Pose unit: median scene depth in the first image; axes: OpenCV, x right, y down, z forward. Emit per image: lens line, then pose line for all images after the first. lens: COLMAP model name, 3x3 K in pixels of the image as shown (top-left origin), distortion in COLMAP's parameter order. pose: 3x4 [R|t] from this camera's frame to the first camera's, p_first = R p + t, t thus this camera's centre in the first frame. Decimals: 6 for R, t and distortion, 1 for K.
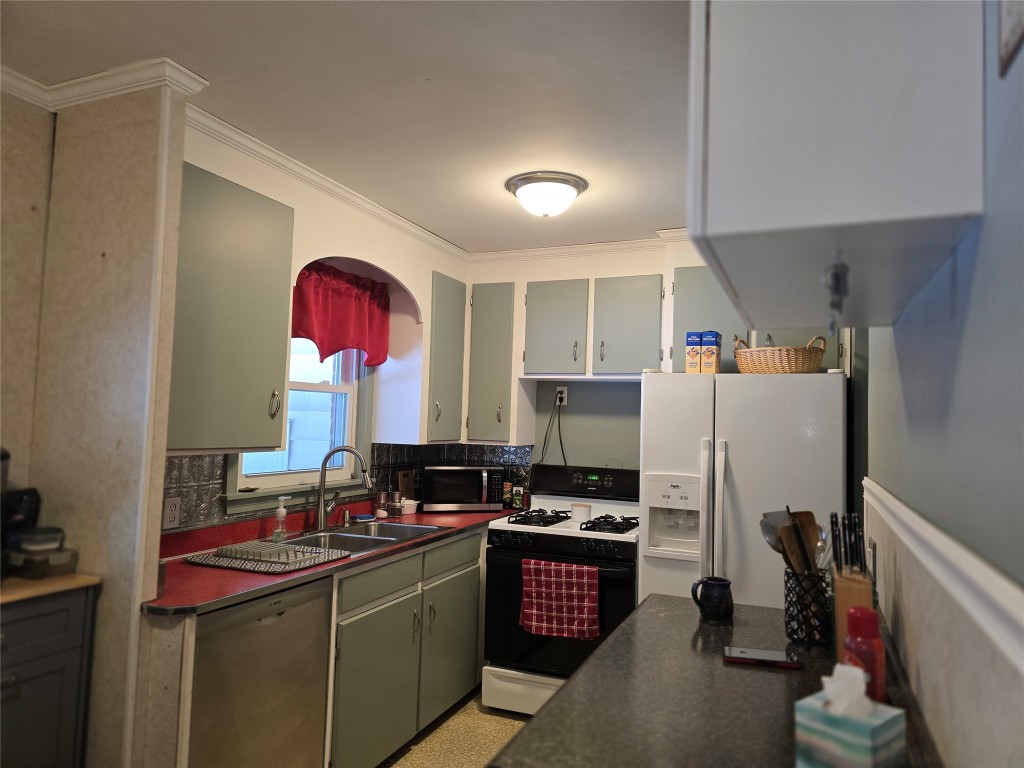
lens RADIAL K [[677.1, 0, 512.1], [0, 677.1, 380.7], [0, 0, 1]] dist [0.079101, -0.085691]
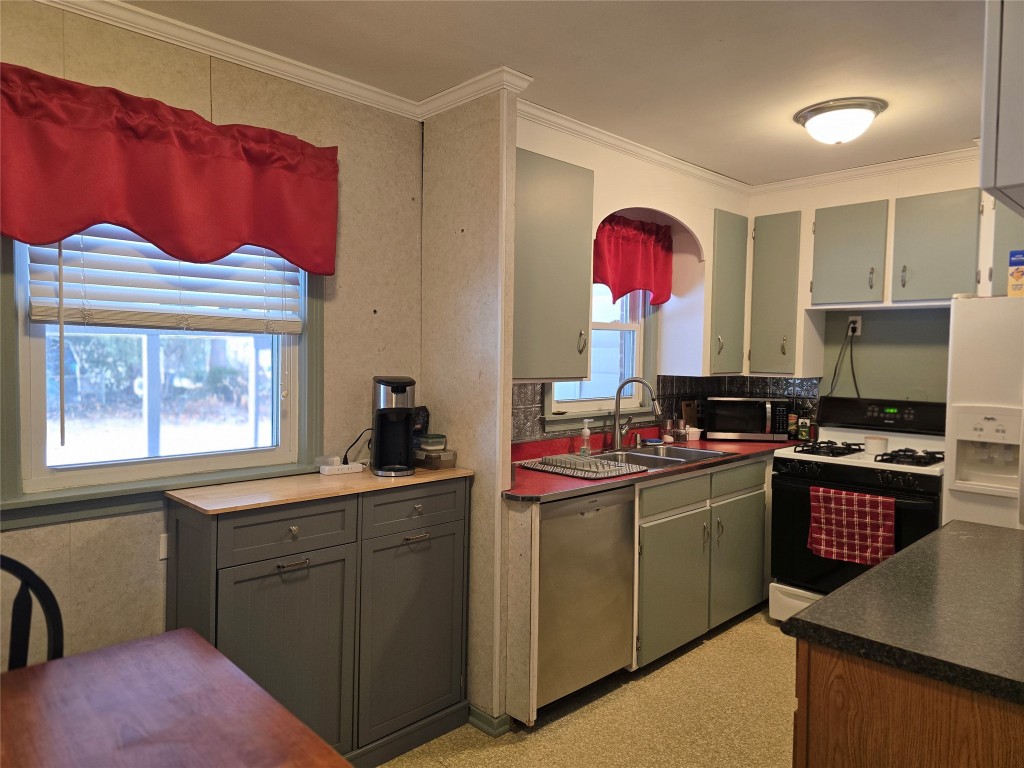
lens RADIAL K [[677.1, 0, 512.1], [0, 677.1, 380.7], [0, 0, 1]] dist [0.079101, -0.085691]
pose [[0.925458, -0.001197, -0.378848, -0.009540], [0.037182, 0.995454, 0.087683, -0.004892], [0.377021, -0.095233, 0.921296, -0.116178]]
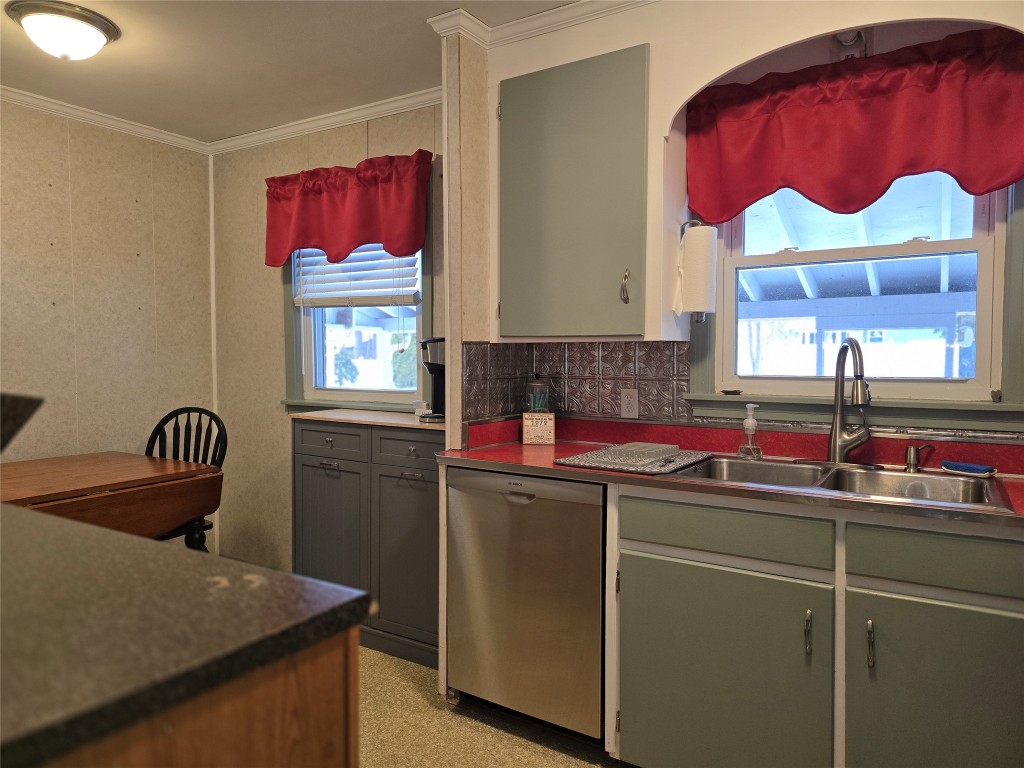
lens RADIAL K [[700.2, 0, 510.5], [0, 700.2, 363.8], [0, 0, 1]] dist [0.139846, -0.078132]
pose [[-0.156705, 0.009709, -0.987598, 0.475068], [0.067002, 0.997752, -0.000823, 0.098216], [0.985370, -0.066300, -0.157003, 0.801948]]
